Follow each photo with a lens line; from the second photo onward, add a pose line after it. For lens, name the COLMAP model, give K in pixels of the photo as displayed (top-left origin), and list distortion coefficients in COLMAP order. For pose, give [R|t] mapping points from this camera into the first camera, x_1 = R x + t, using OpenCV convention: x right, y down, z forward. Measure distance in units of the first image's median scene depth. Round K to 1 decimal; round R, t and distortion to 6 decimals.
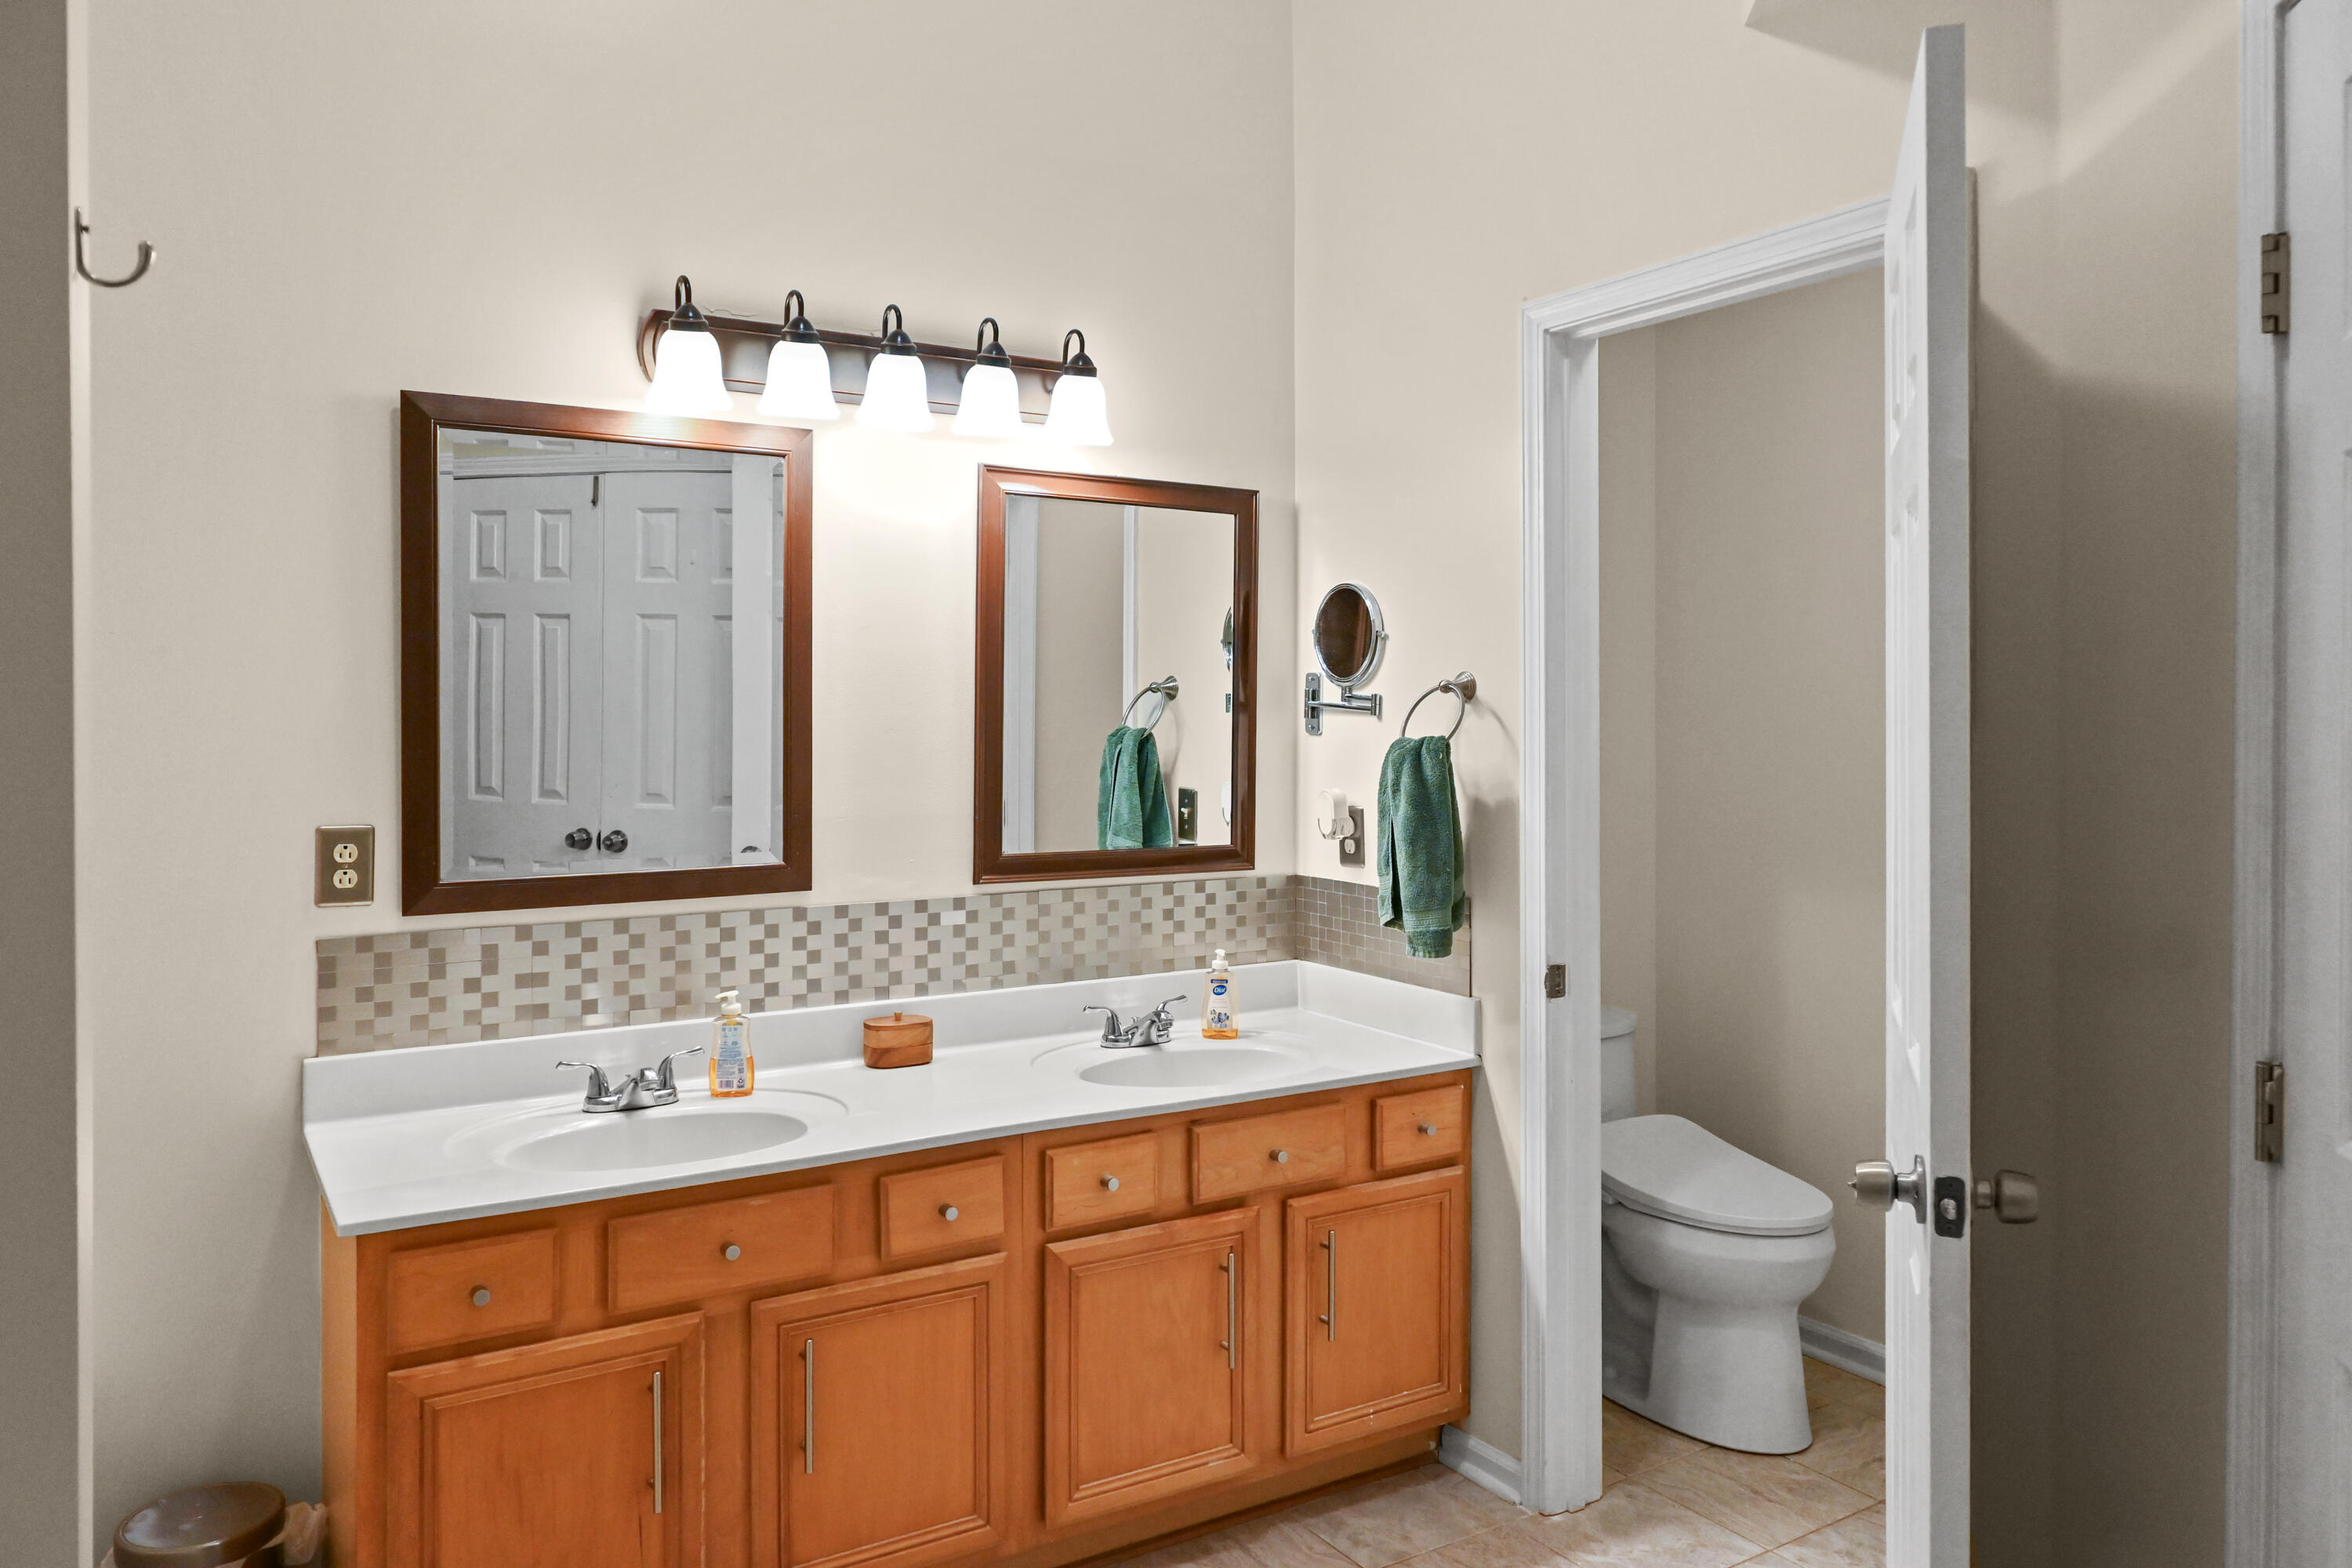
lens RADIAL K [[1631.6, 0, 1184.5], [0, 1631.6, 714.9], [0, 0, 1]] dist [-0.021253, 0.012666]
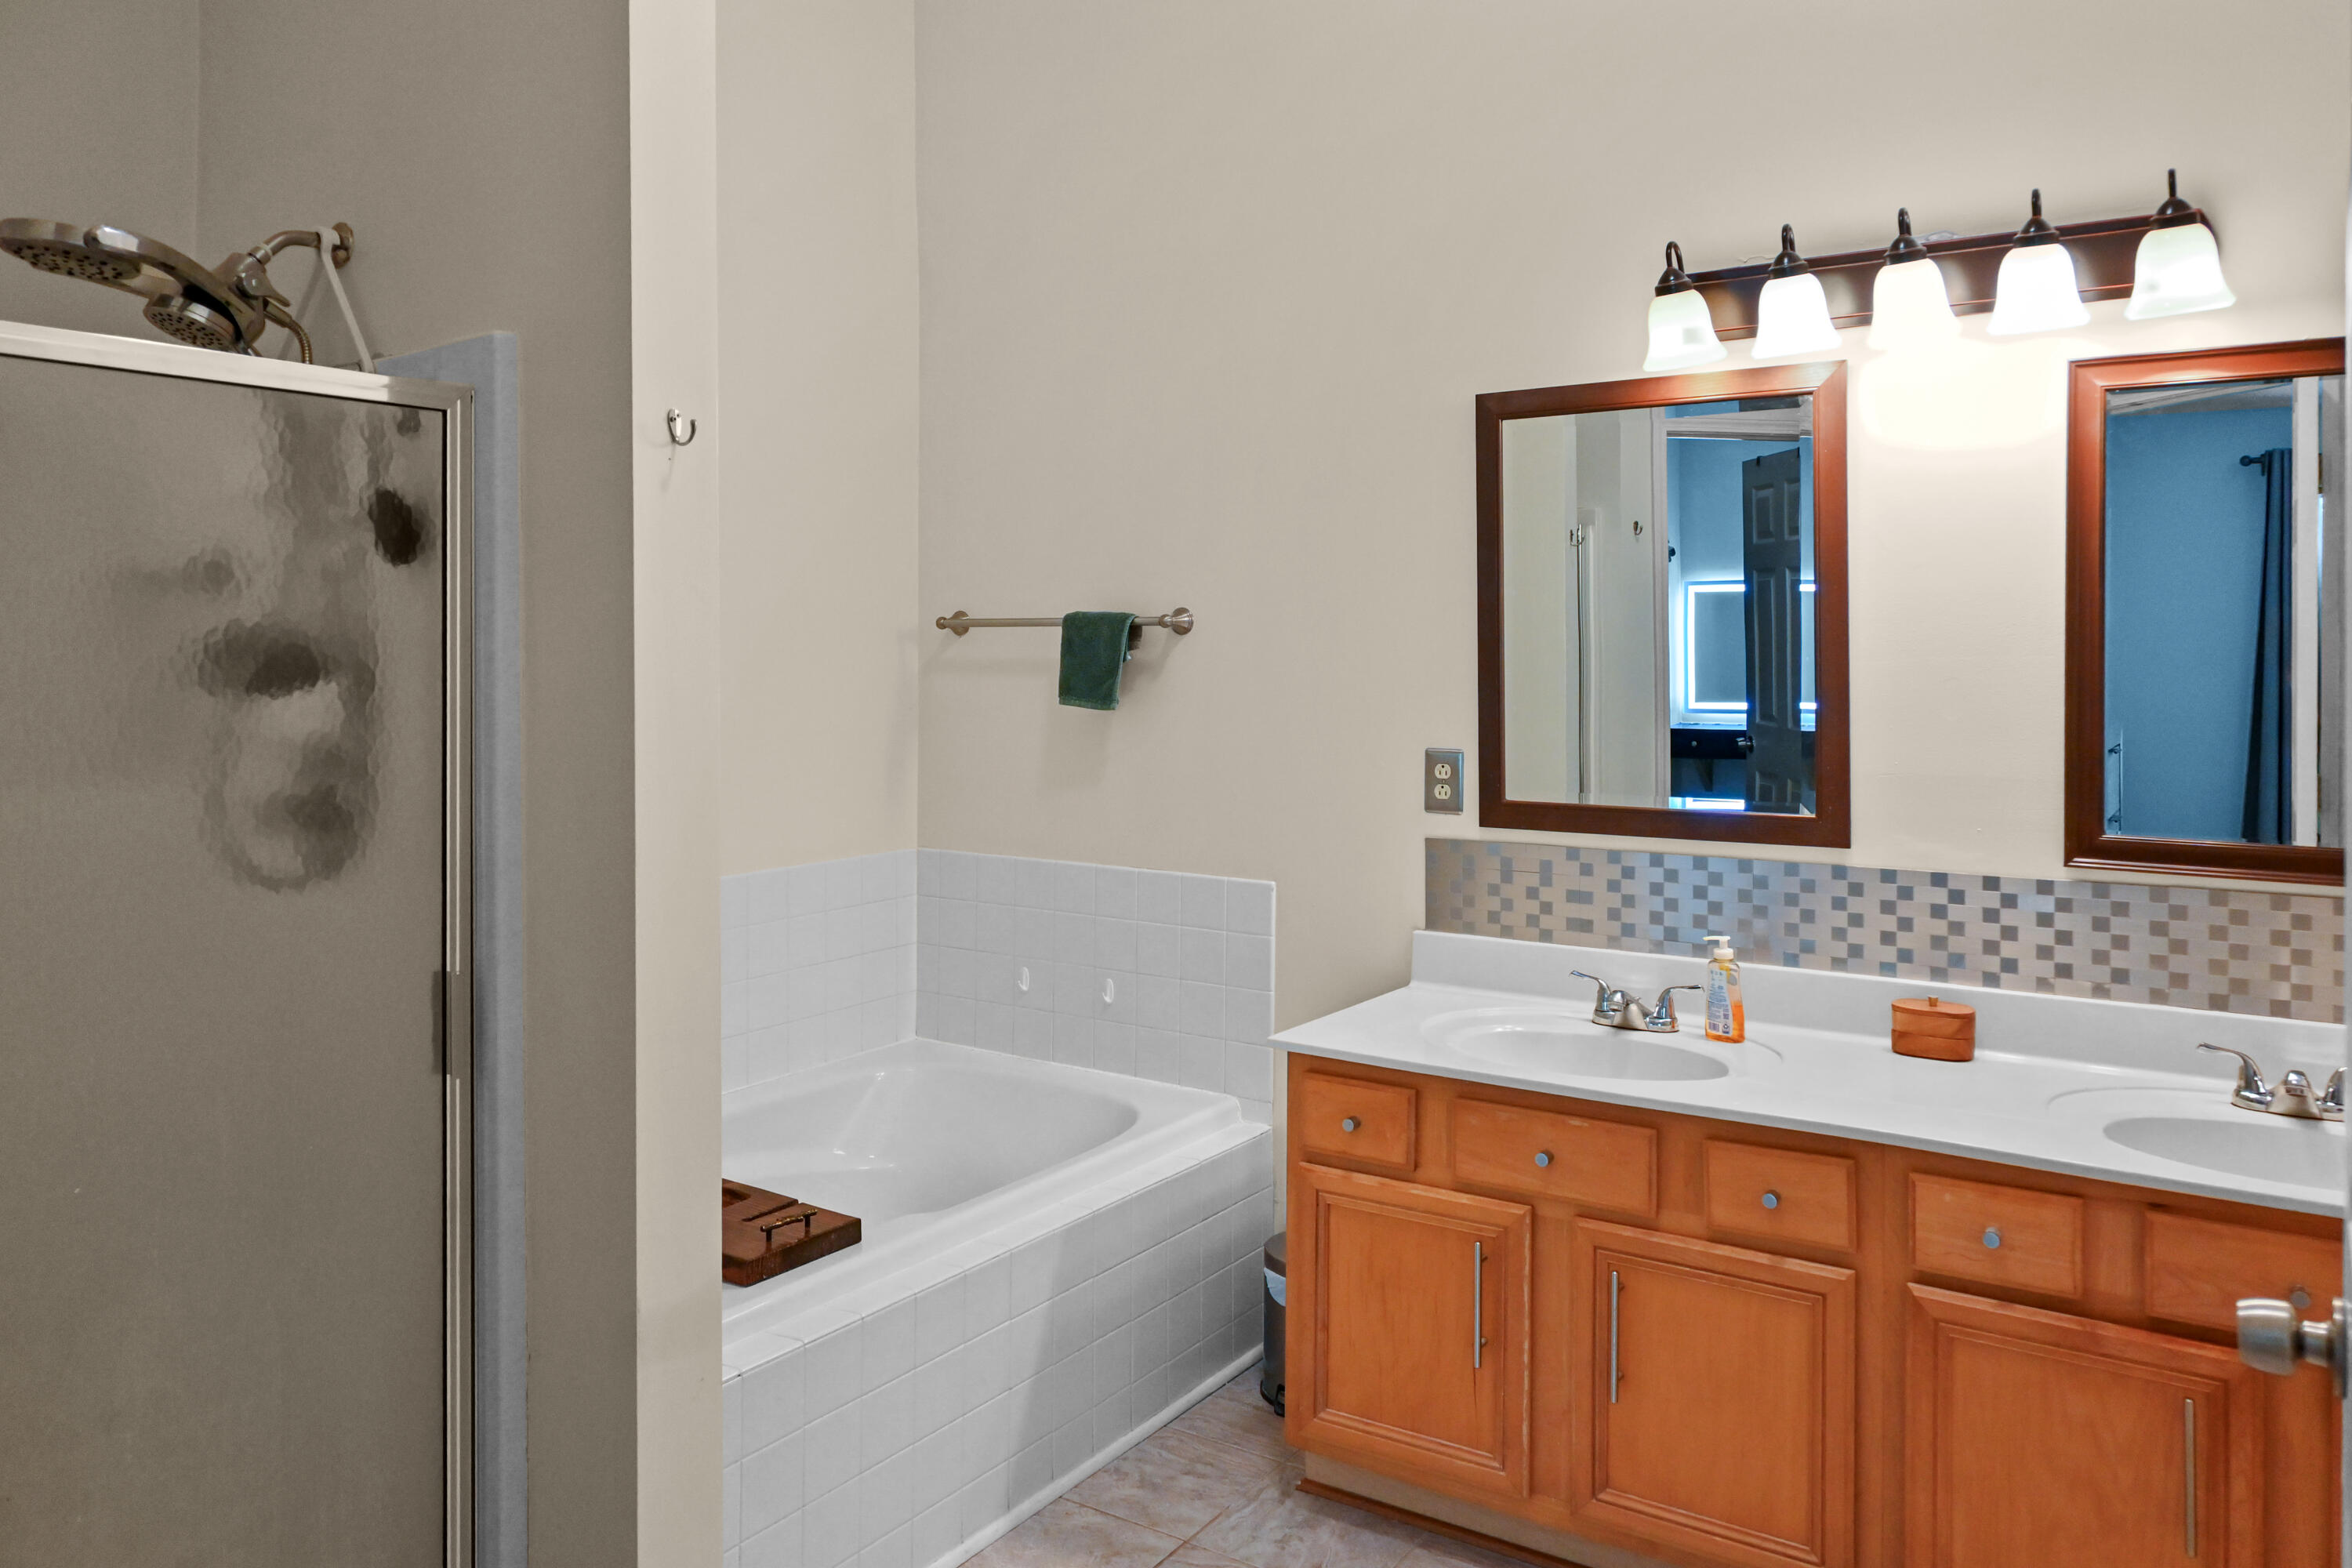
lens RADIAL K [[1631.6, 0, 1204.3], [0, 1631.6, 658.9], [0, 0, 1]] dist [-0.021253, 0.012666]
pose [[0.402645, 0.003458, -0.915350, 0.521572], [-0.001935, 0.999994, 0.002927, -0.004860], [0.915354, 0.000593, 0.402650, 0.301097]]
